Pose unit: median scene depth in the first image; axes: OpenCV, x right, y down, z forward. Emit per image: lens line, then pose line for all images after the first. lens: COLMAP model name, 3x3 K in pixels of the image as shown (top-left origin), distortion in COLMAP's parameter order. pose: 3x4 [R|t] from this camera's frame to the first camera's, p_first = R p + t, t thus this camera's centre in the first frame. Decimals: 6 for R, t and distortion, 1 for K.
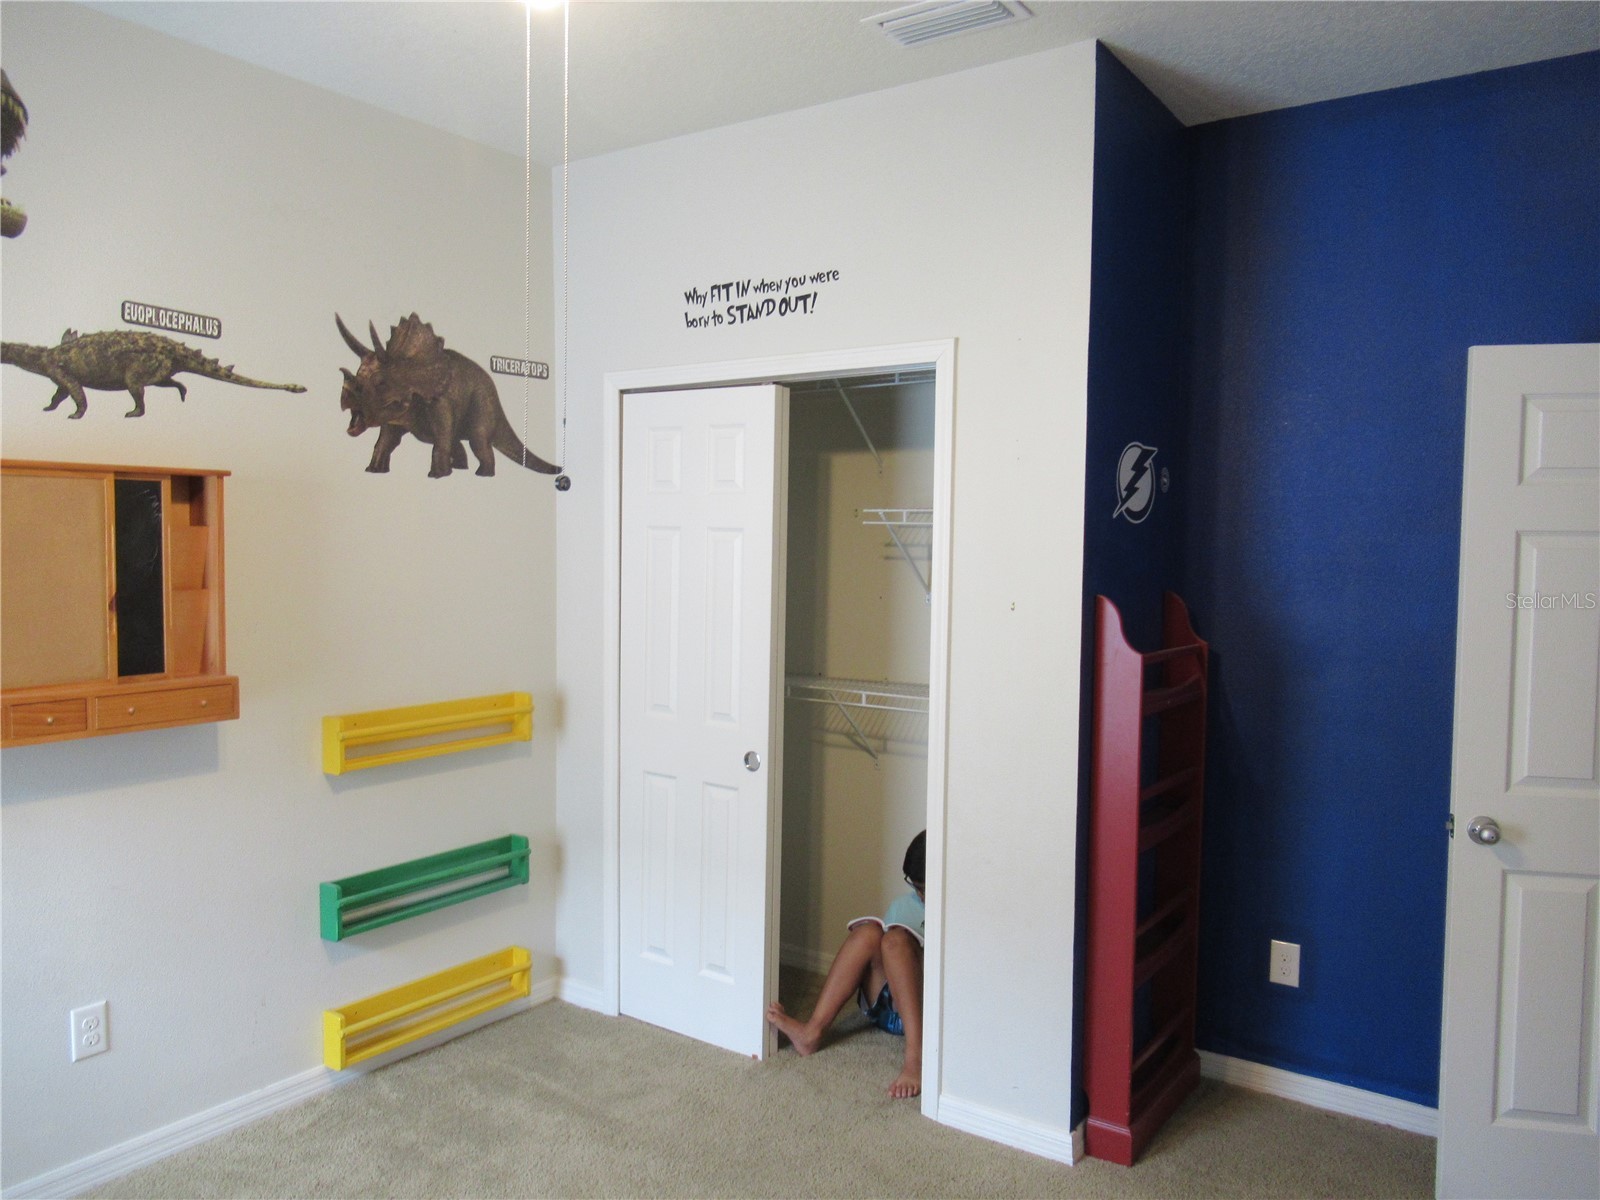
lens RADIAL K [[1195.7, 0, 791.0], [0, 1195.7, 603.2], [0, 0, 1]] dist [-0.005647, 0.000448]
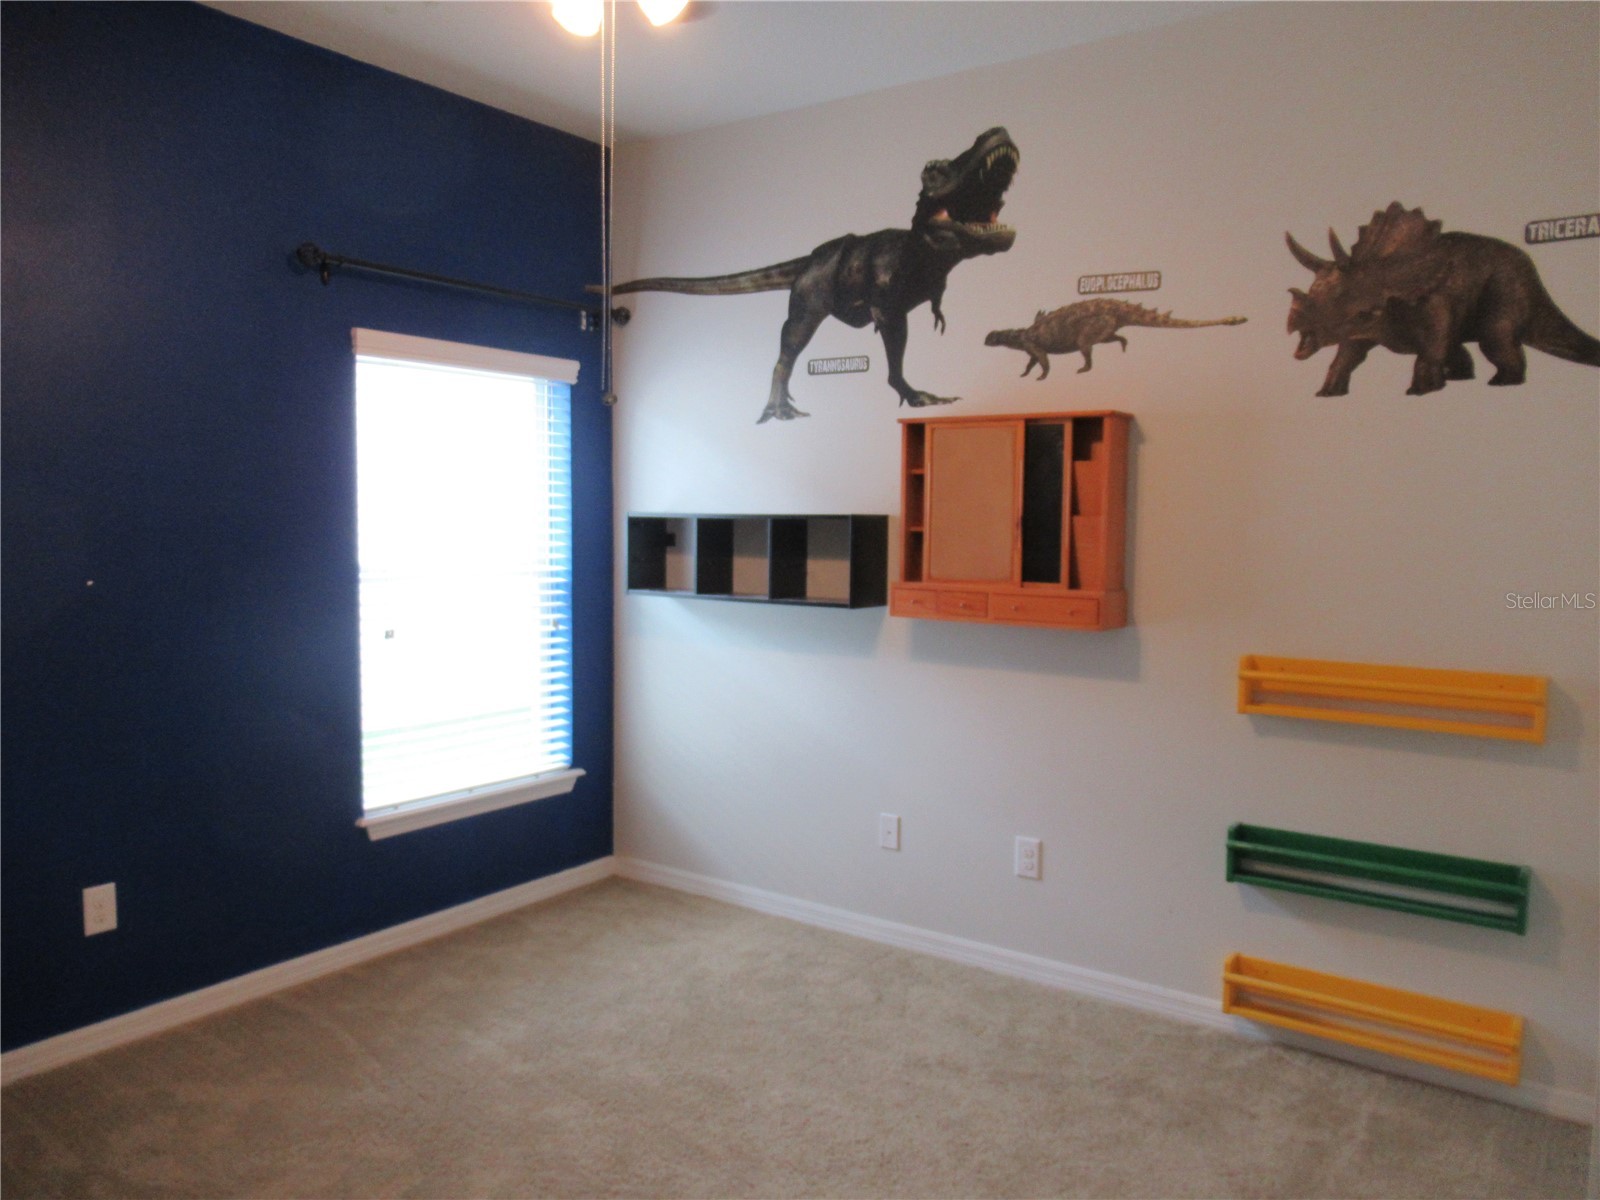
lens RADIAL K [[1195.7, 0, 791.5], [0, 1195.7, 597.8], [0, 0, 1]] dist [-0.005647, 0.000448]
pose [[-0.007784, 0.067210, -0.997708, 0.586480], [-0.063787, 0.995673, 0.067571, 0.007441], [0.997933, 0.064167, -0.003464, 0.630854]]
